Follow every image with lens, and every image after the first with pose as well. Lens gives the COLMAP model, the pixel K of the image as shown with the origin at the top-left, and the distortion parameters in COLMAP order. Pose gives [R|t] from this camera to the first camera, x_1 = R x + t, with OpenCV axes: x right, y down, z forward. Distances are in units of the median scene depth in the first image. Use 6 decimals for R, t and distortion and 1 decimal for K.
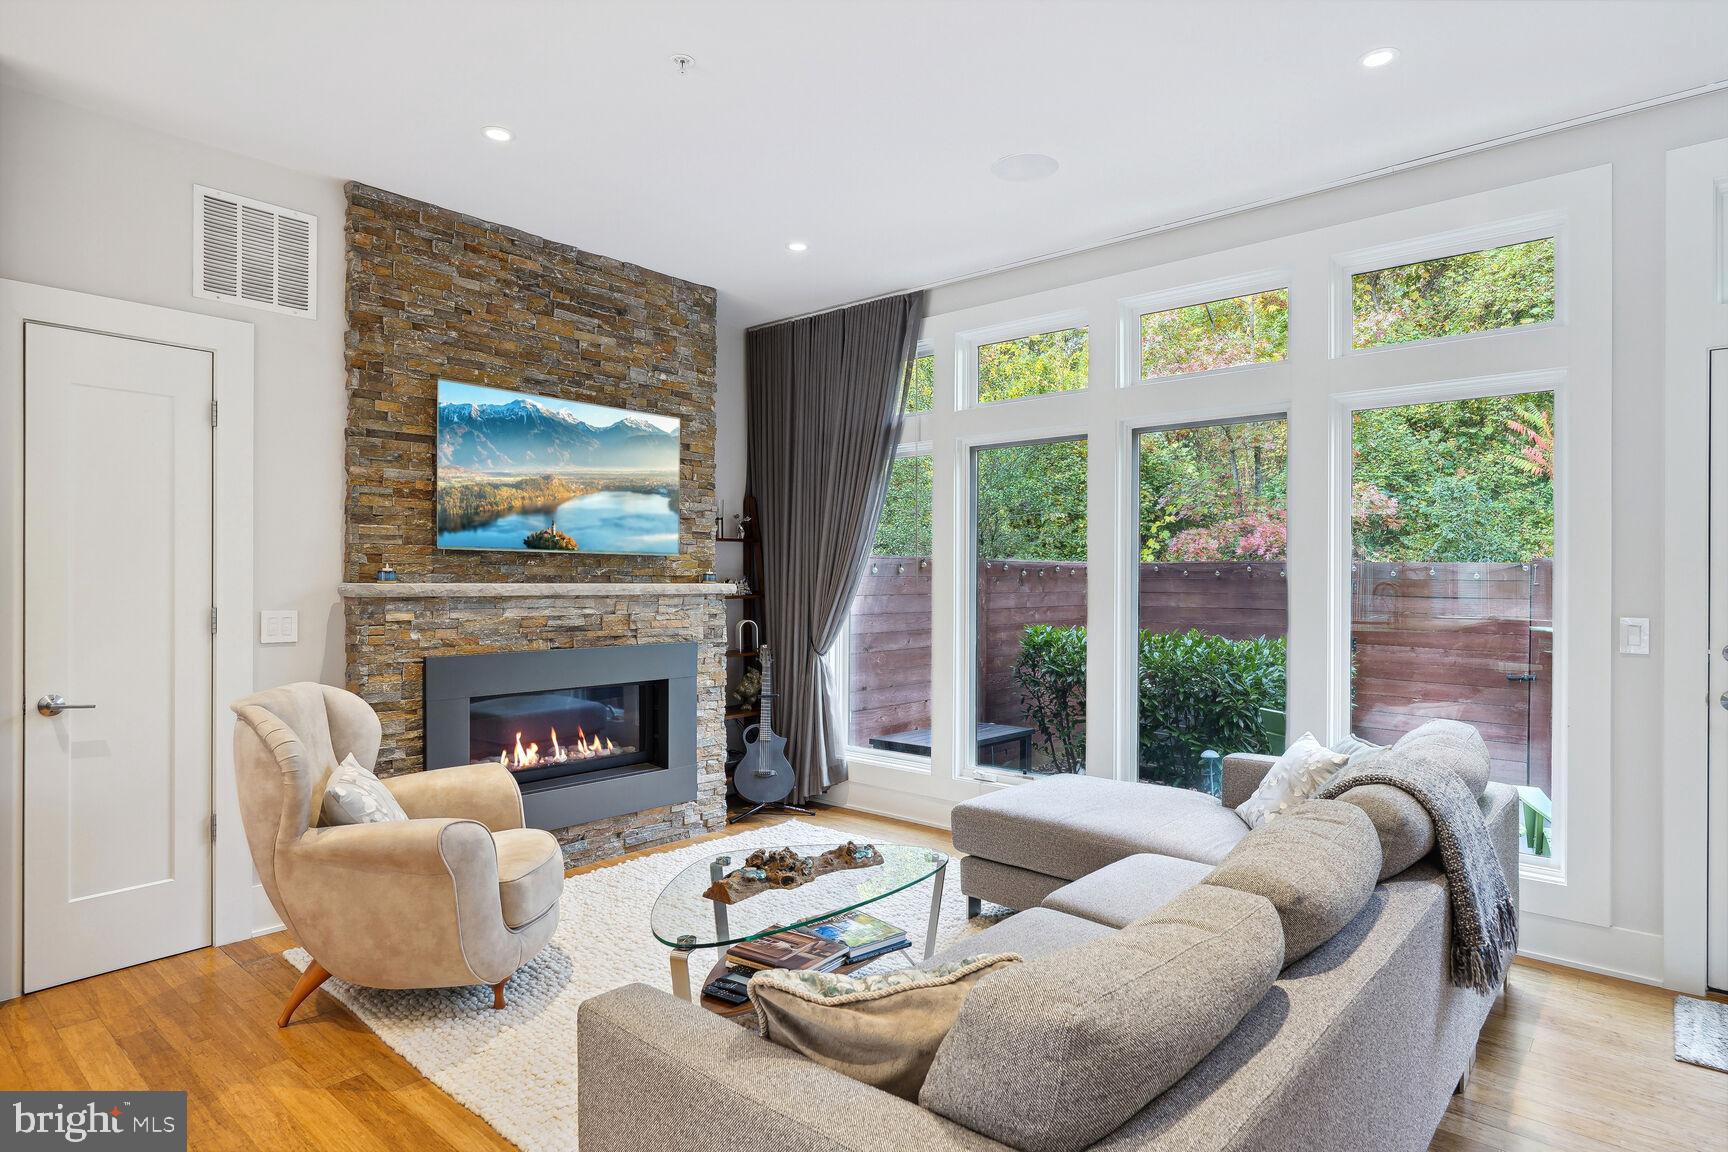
lens RADIAL K [[963.1, 0, 862.0], [0, 963.1, 577.1], [0, 0, 1]] dist [-0.003096, -0.000018]
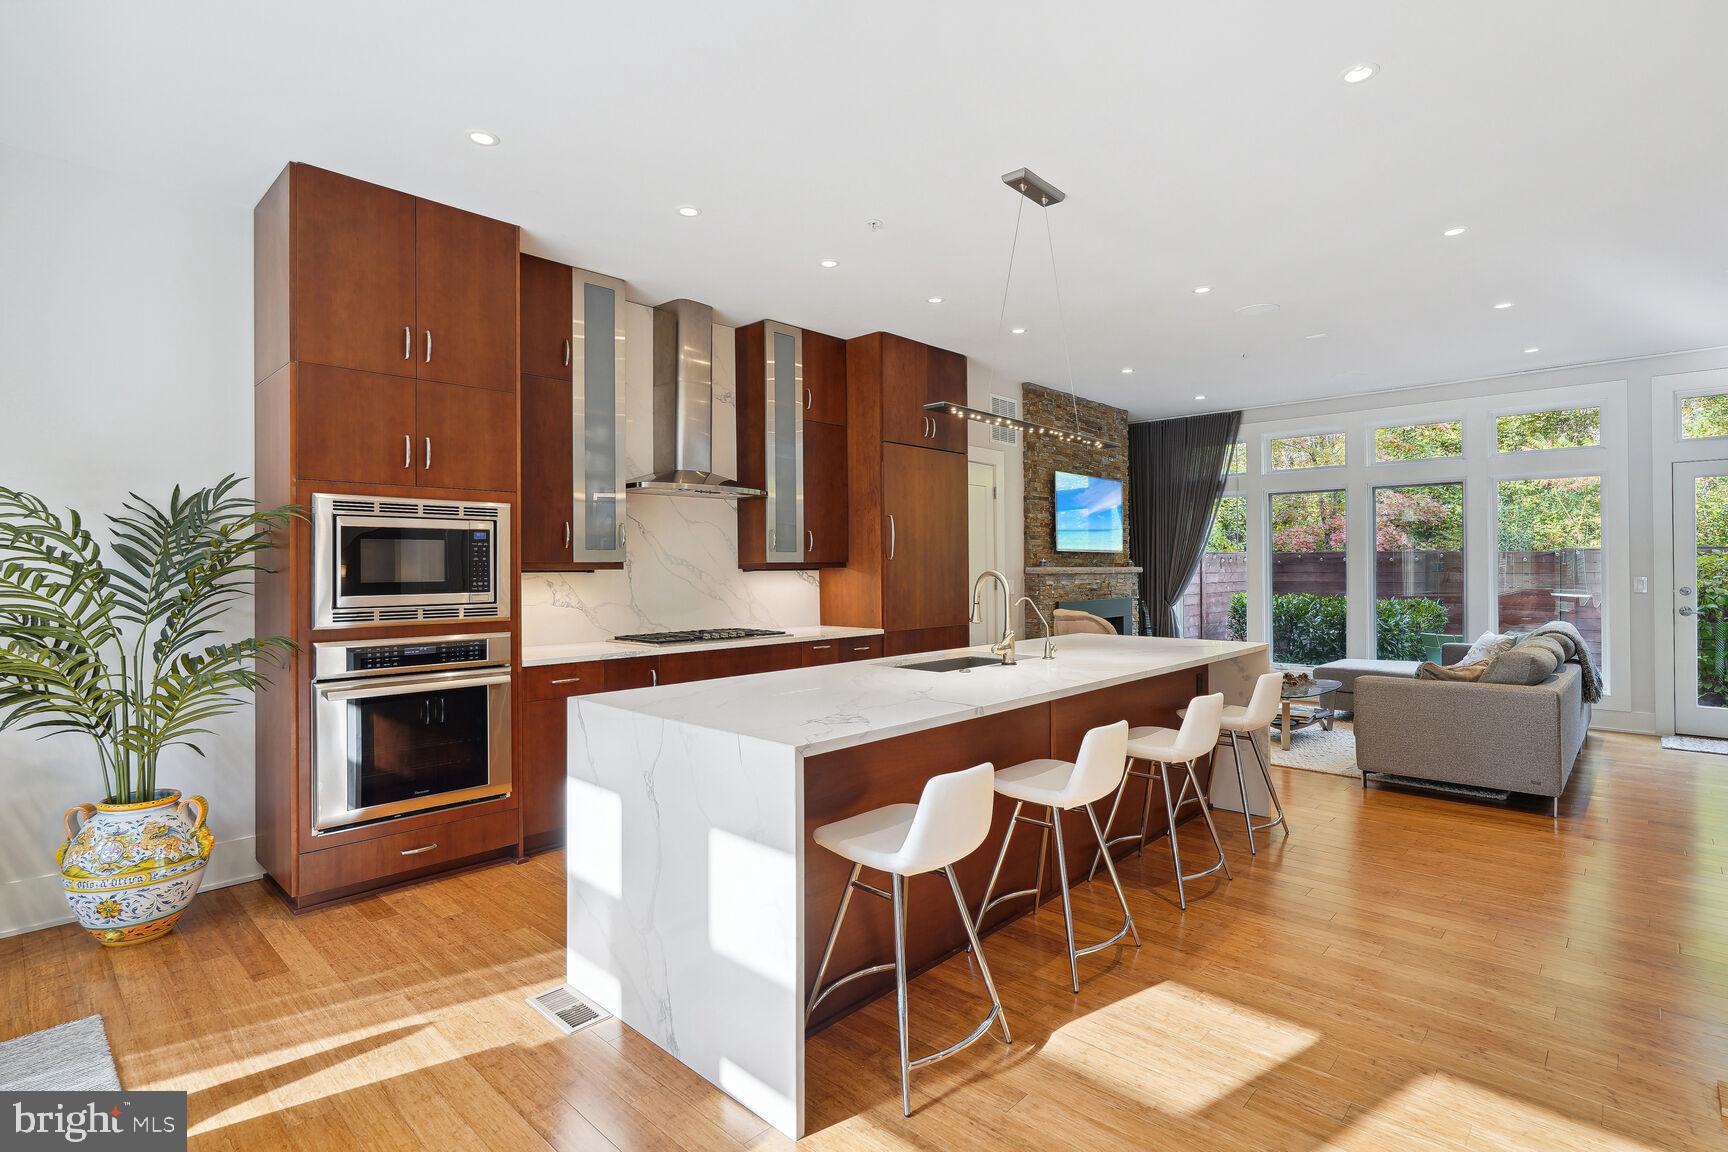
lens RADIAL K [[851.4, 0, 866.2], [0, 851.4, 572.0], [0, 0, 1]] dist [-0.000937, 0.000093]
pose [[0.999297, -0.004033, -0.037278, -0.735156], [0.004465, 0.999924, 0.011500, -0.006029], [0.037228, -0.011658, 0.999239, -0.836019]]
